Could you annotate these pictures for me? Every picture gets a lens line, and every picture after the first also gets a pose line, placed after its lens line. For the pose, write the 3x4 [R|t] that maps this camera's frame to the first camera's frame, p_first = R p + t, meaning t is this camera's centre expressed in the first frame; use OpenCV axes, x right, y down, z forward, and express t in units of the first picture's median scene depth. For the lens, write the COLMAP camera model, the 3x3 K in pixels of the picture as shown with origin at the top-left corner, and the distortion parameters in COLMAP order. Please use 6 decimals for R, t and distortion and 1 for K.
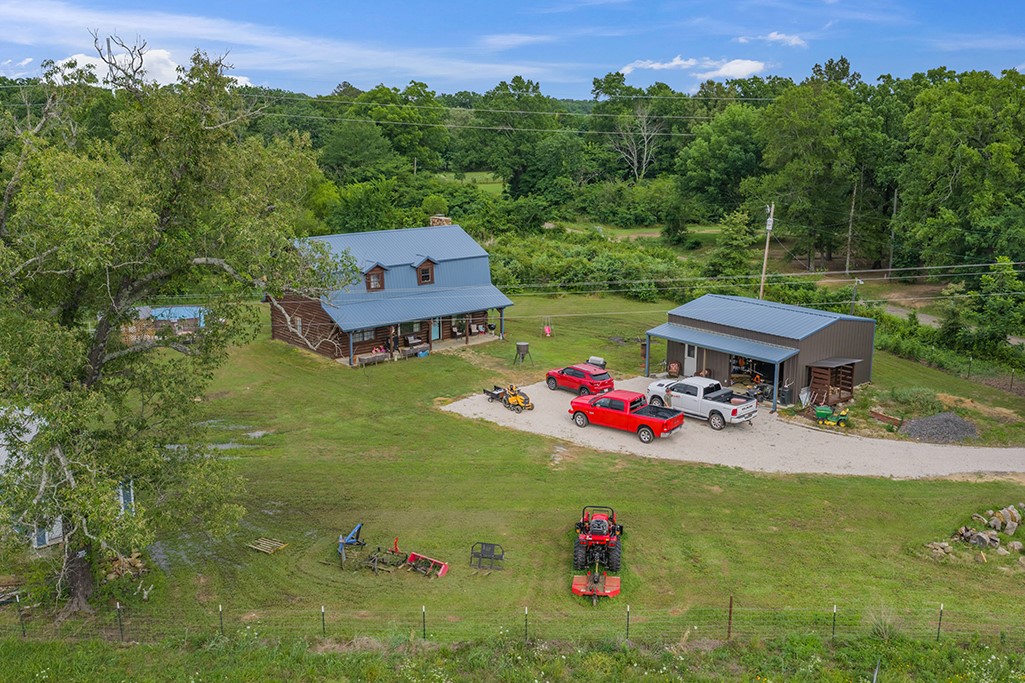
lens RADIAL K [[1000.8, 0, 521.3], [0, 1000.8, 335.4], [0, 0, 1]] dist [0.009038, 0.000000]
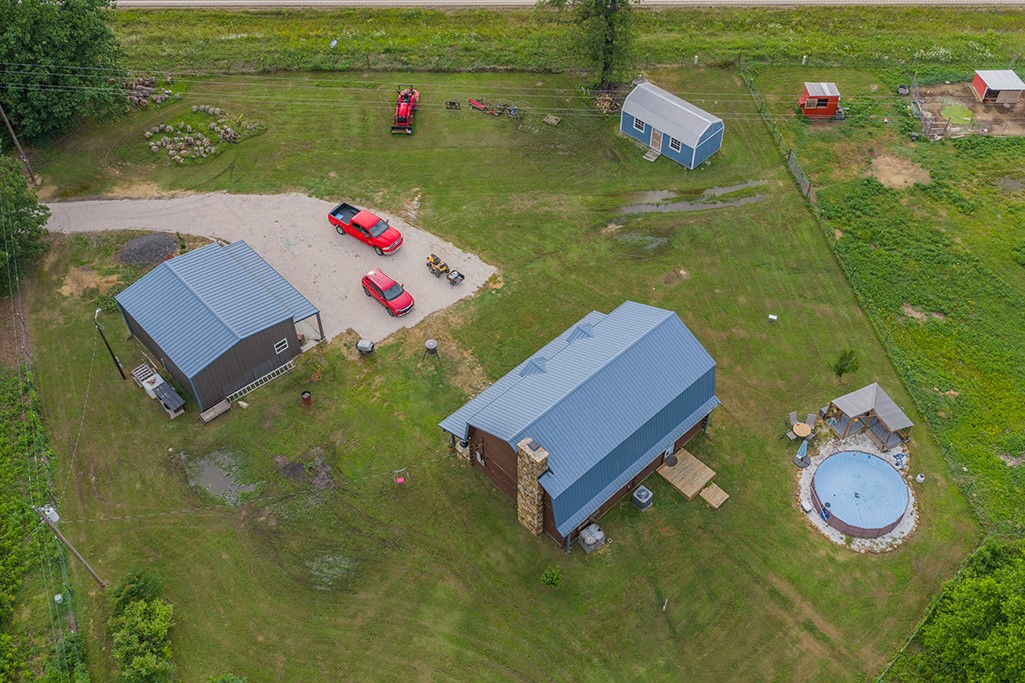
lens RADIAL K [[1000.8, 0, 512.0], [0, 1000.8, 344.5], [0, 0, 1]] dist [0.009038, 0.000000]
pose [[-0.999365, 0.027862, -0.022201, -0.074960], [-0.006655, 0.466210, 0.884649, -1.152930], [0.034998, 0.884235, -0.465729, 1.853603]]
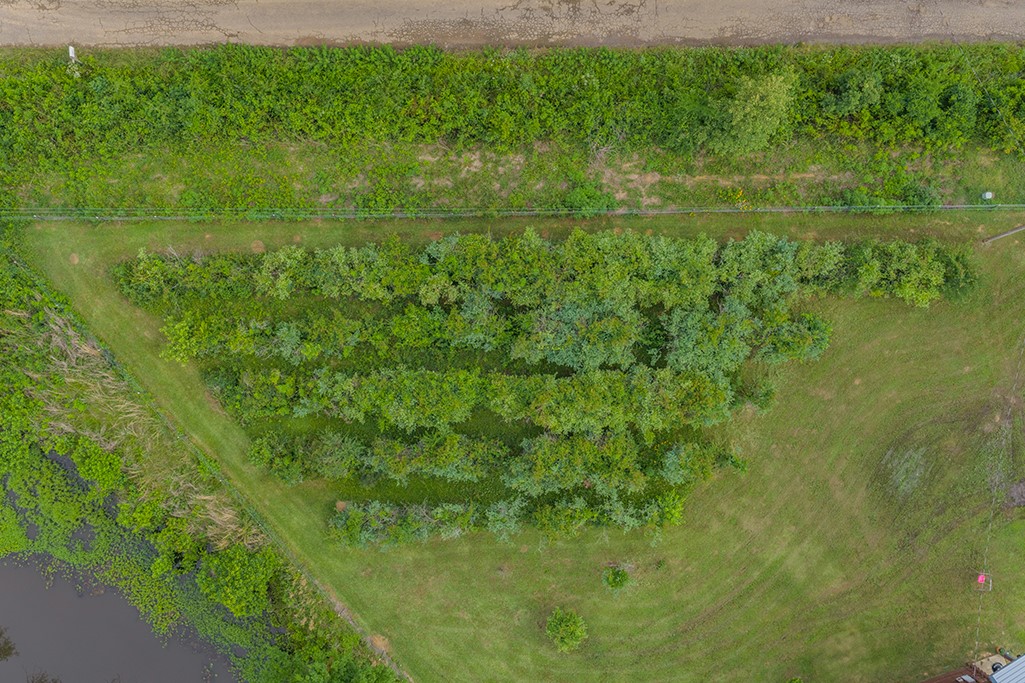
lens RADIAL K [[1000.8, 0, 516.6], [0, 1000.8, 347.6], [0, 0, 1]] dist [0.009038, 0.000000]
pose [[0.364016, -0.931368, -0.006819, 0.092663], [0.206234, 0.073461, 0.975741, -1.138239], [-0.908273, -0.356592, 0.218821, 1.727127]]
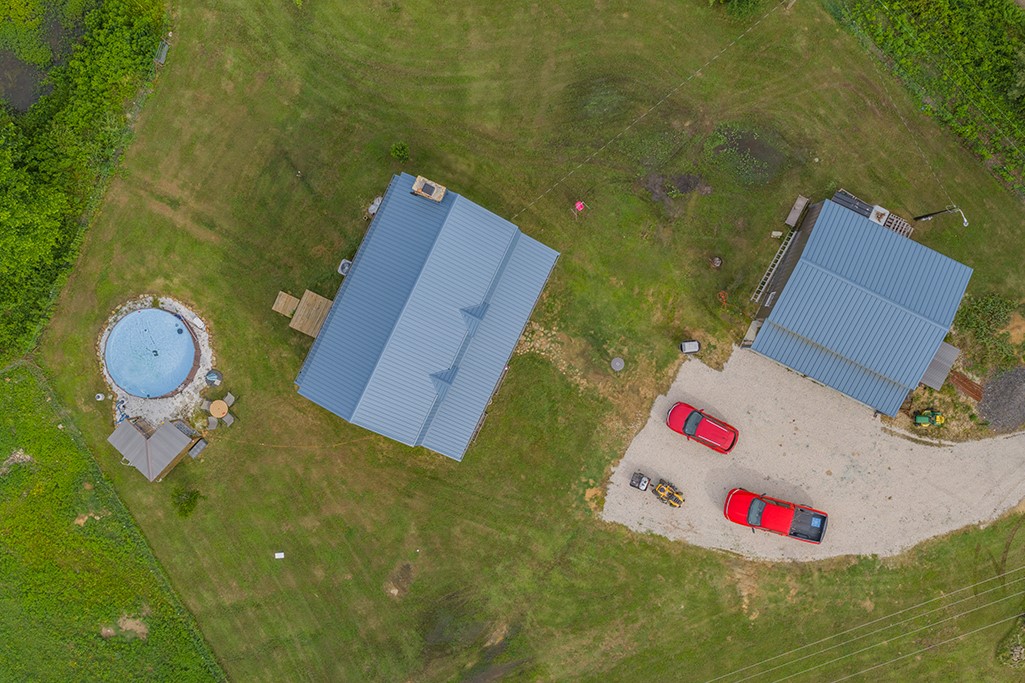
lens RADIAL K [[1000.8, 0, 513.9], [0, 1000.8, 340.6], [0, 0, 1]] dist [0.009038, 0.000000]
pose [[0.917129, -0.398574, -0.003671, -0.096211], [0.093042, 0.205119, 0.974305, -1.165559], [-0.387579, -0.893905, 0.225205, 1.042355]]
